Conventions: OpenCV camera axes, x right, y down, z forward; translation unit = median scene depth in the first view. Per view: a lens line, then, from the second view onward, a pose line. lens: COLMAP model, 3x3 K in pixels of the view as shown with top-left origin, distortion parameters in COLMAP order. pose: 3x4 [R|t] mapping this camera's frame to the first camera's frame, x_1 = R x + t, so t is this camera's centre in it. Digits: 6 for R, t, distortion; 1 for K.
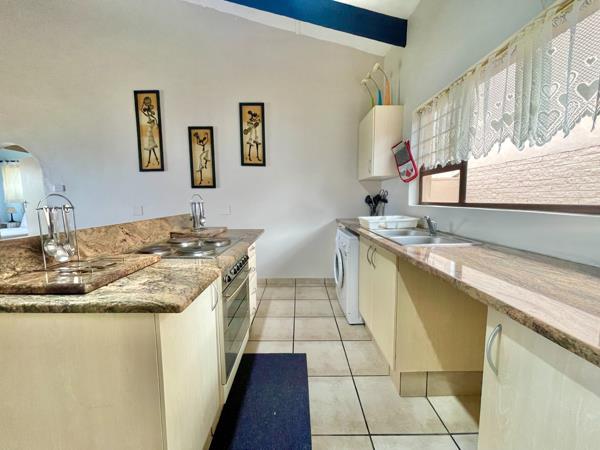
lens RADIAL K [[241.8, 0, 299.4], [0, 241.8, 223.2], [0, 0, 1]] dist [-0.000858, -0.000394]
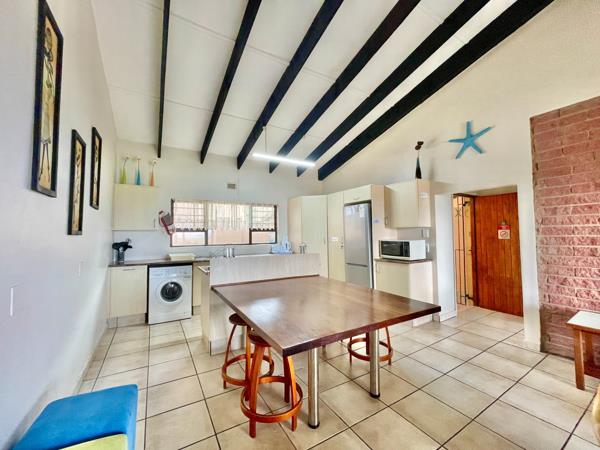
lens RADIAL K [[241.8, 0, 299.4], [0, 241.8, 223.2], [0, 0, 1]] dist [-0.000858, -0.000394]
pose [[-0.518341, 0.053772, 0.853481, -2.044917], [0.096668, 0.995309, -0.003999, -0.202503], [-0.849693, 0.080431, -0.521108, 1.434549]]
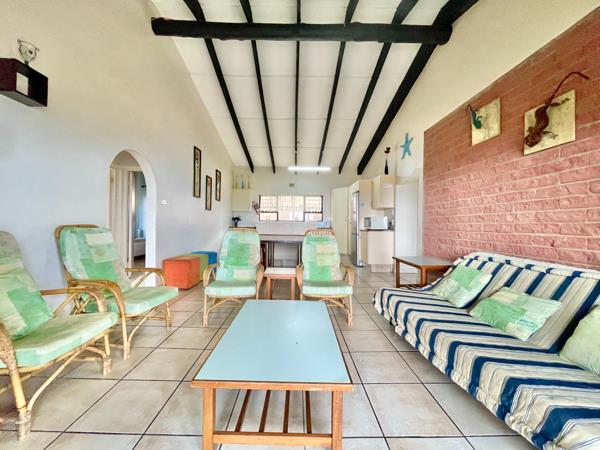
lens RADIAL K [[241.8, 0, 299.4], [0, 241.8, 223.2], [0, 0, 1]] dist [-0.000858, -0.000394]
pose [[-0.013760, 0.010599, 0.999849, -3.724882], [0.085584, 0.996287, -0.009383, 0.040715], [-0.996236, 0.085442, -0.014616, 0.634041]]
